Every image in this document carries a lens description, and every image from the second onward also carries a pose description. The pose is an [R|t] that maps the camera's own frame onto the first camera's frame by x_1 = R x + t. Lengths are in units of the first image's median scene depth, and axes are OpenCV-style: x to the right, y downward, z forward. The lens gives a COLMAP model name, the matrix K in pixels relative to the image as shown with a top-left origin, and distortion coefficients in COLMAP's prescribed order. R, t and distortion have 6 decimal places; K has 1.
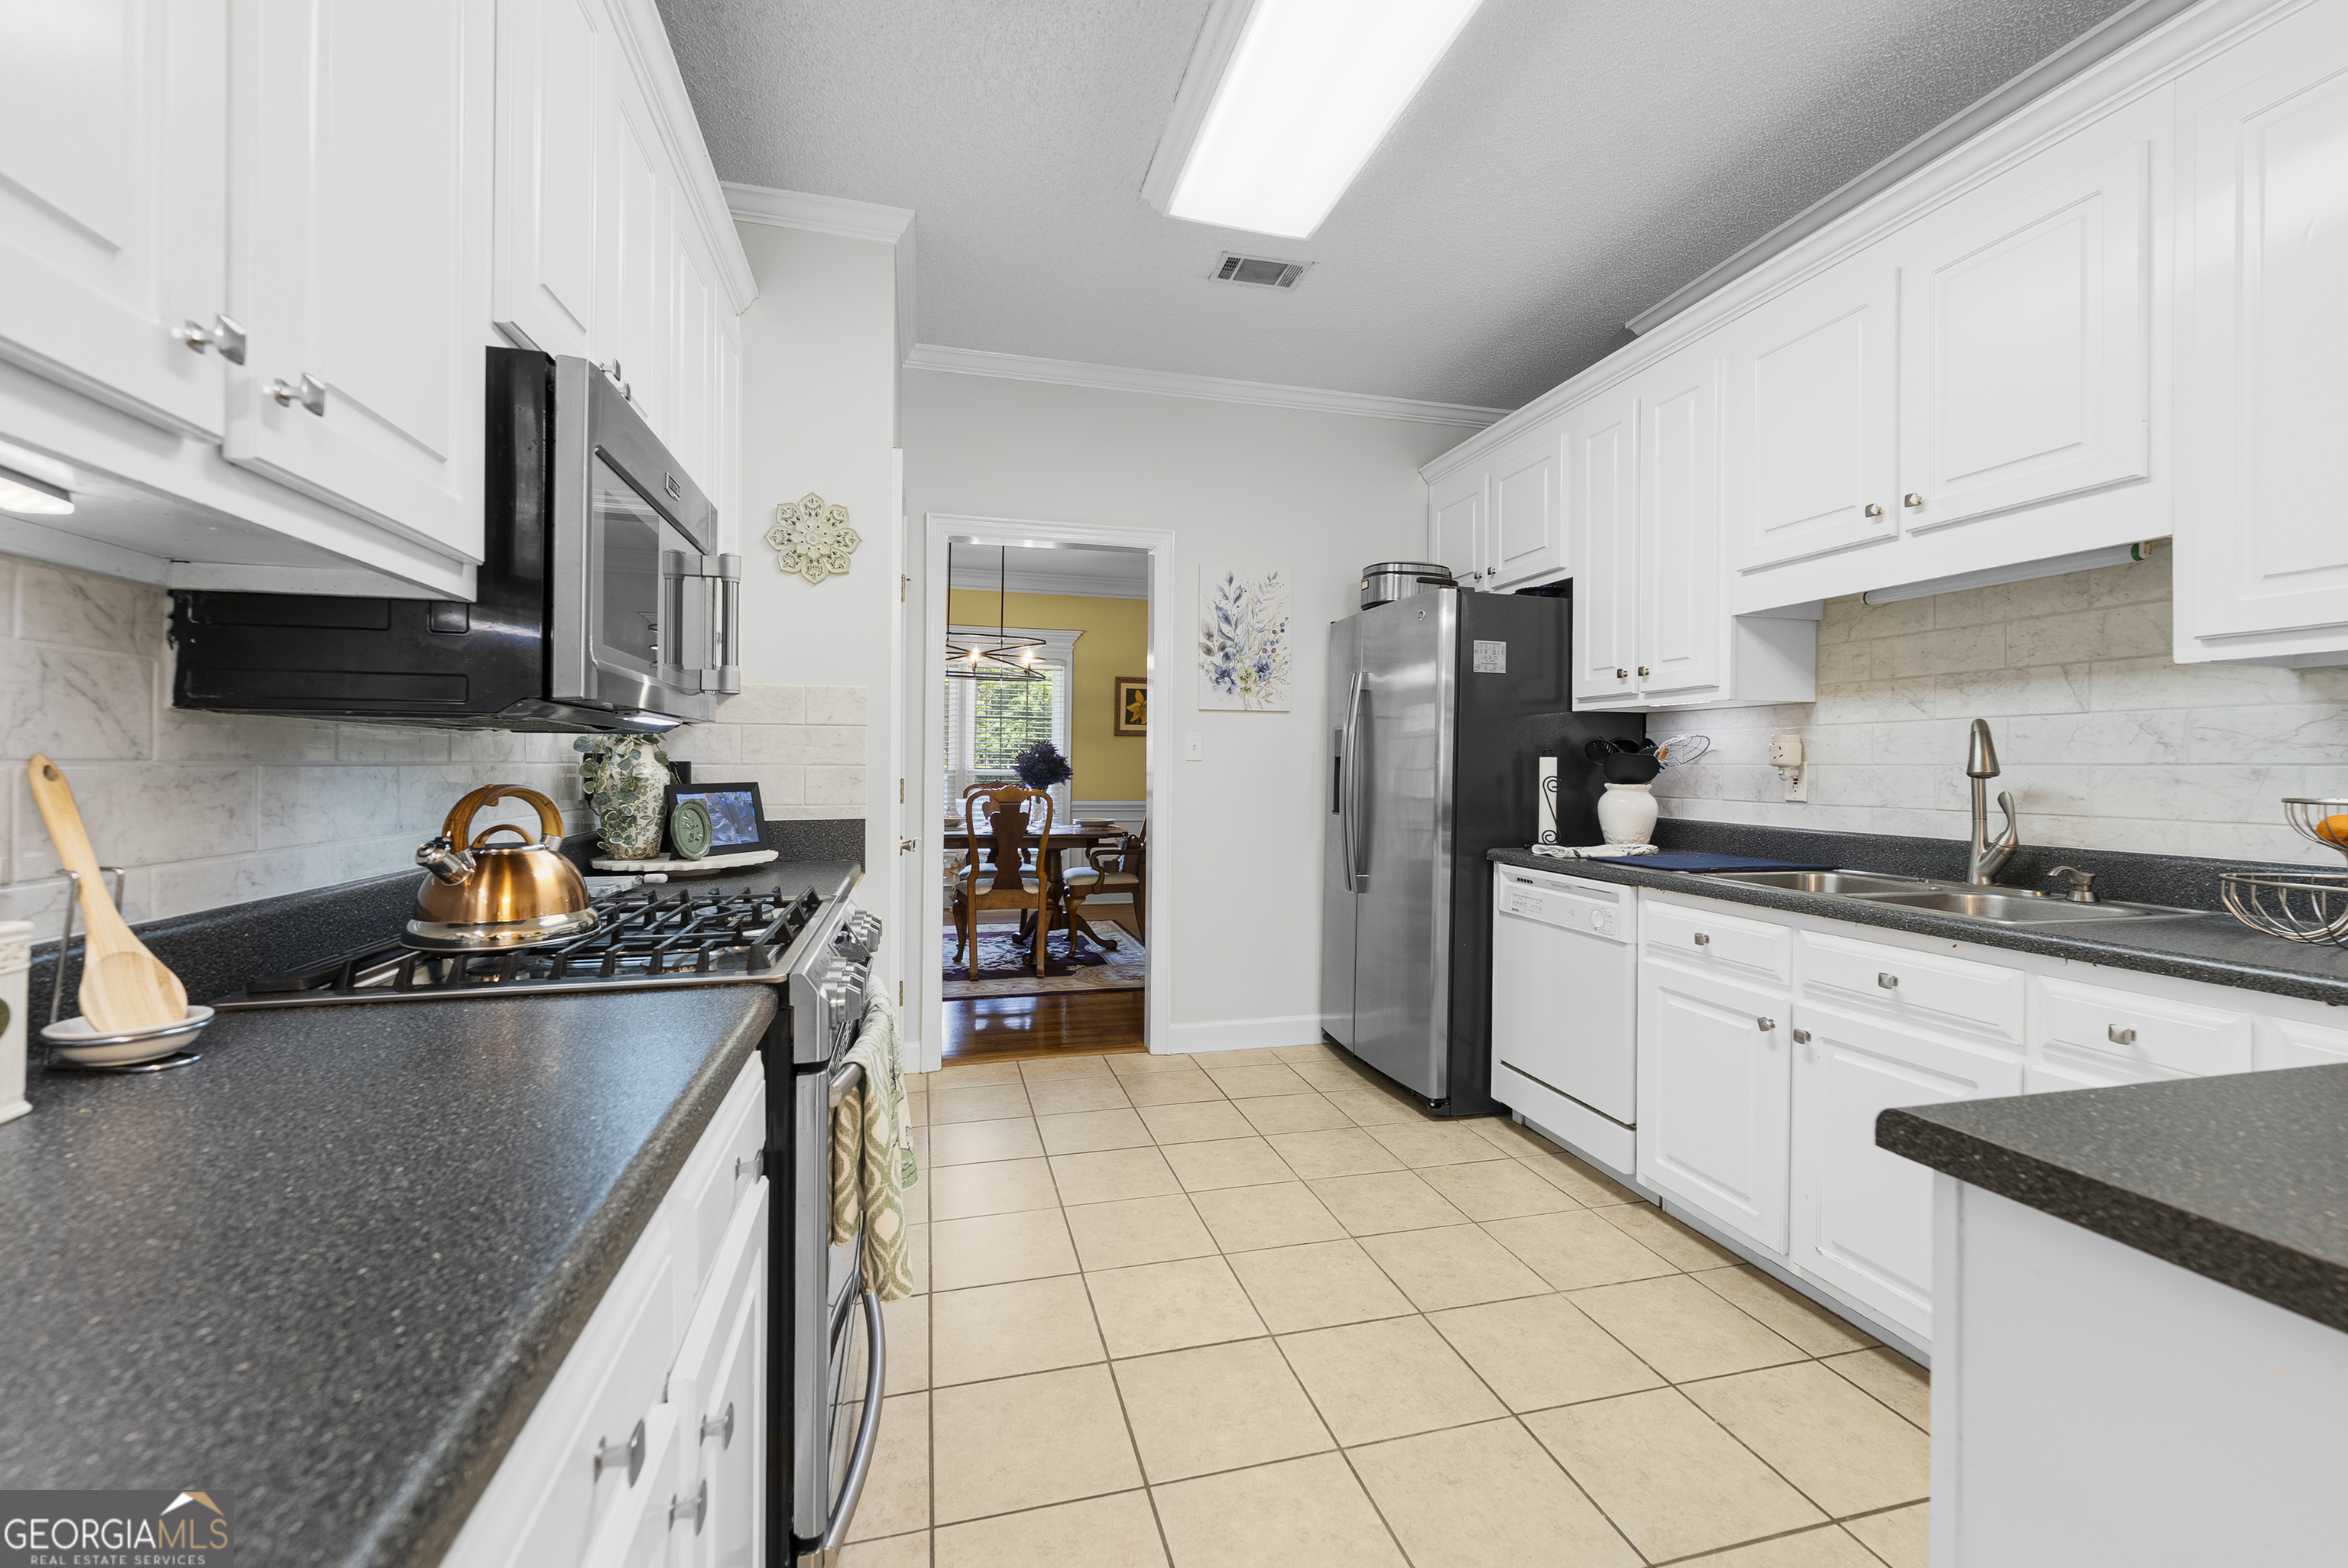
lens RADIAL K [[972.7, 0, 1176.6], [0, 972.7, 771.4], [0, 0, 1]] dist [-0.001751, -0.000059]
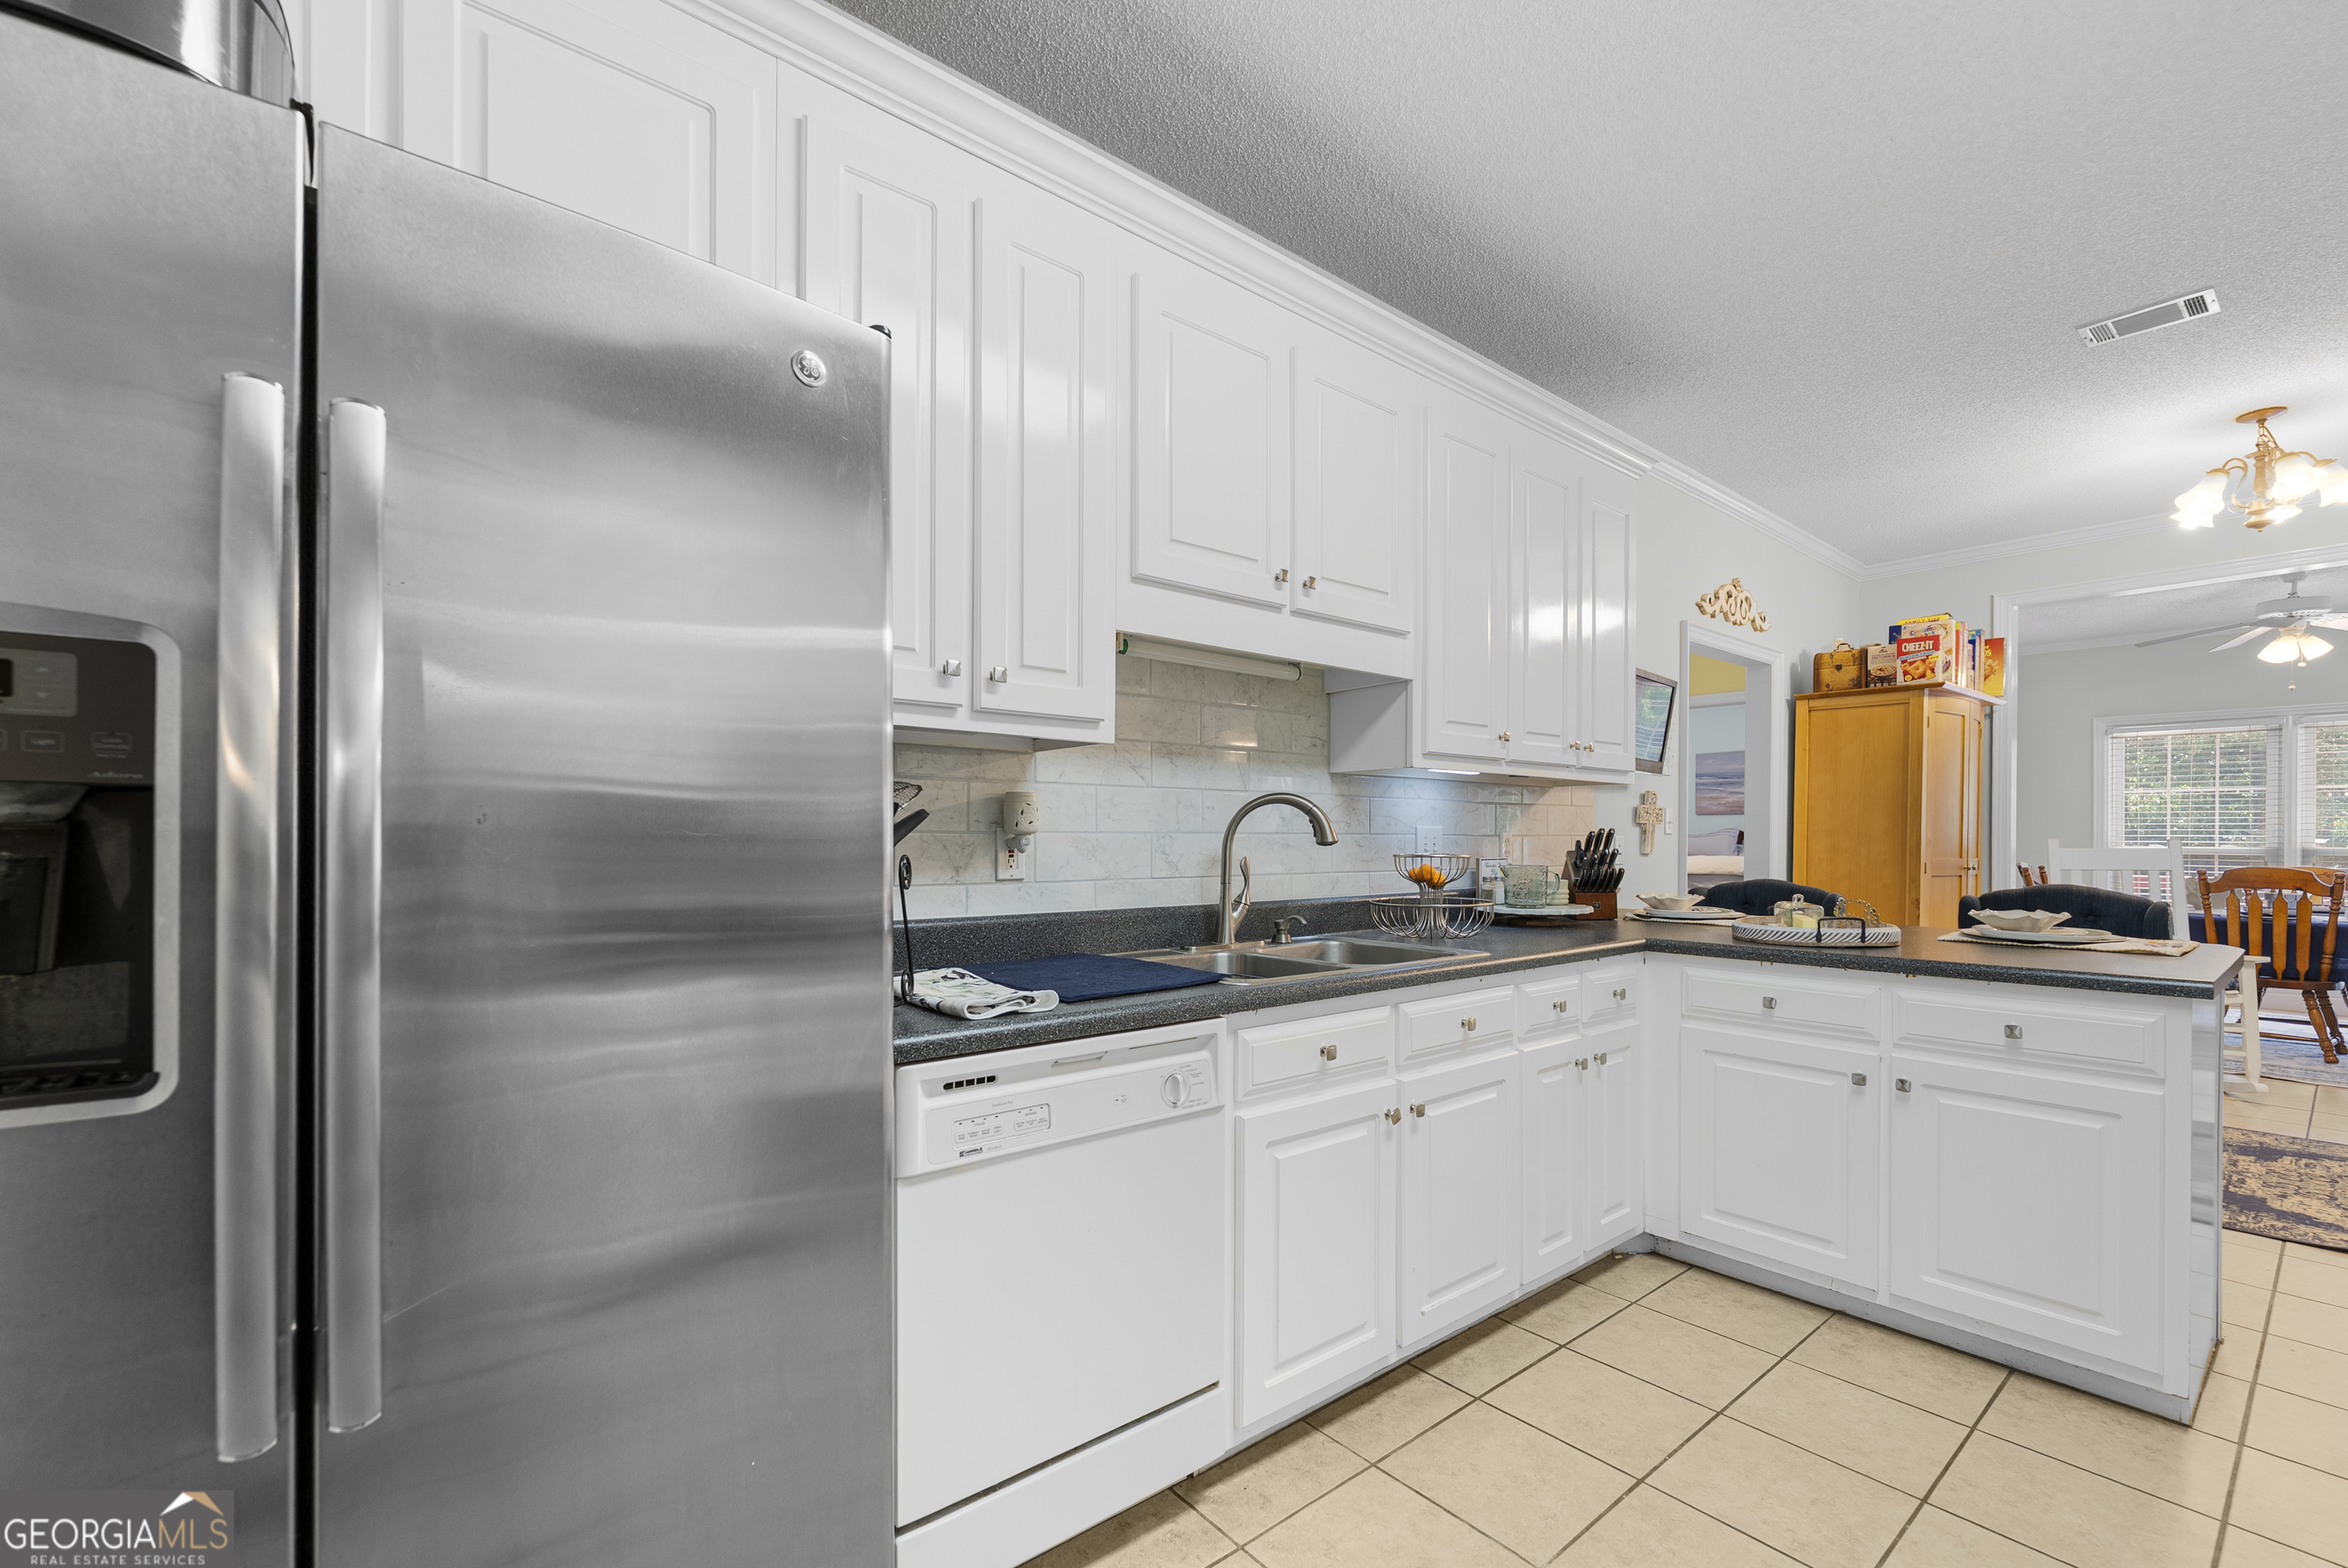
lens RADIAL K [[972.7, 0, 1142.9], [0, 972.7, 844.7], [0, 0, 1]] dist [-0.001751, -0.000059]
pose [[-0.405074, -0.013700, 0.914181, -0.126152], [-0.001347, 0.999896, 0.014387, -0.009185], [-0.914283, 0.004596, -0.405051, 1.464681]]
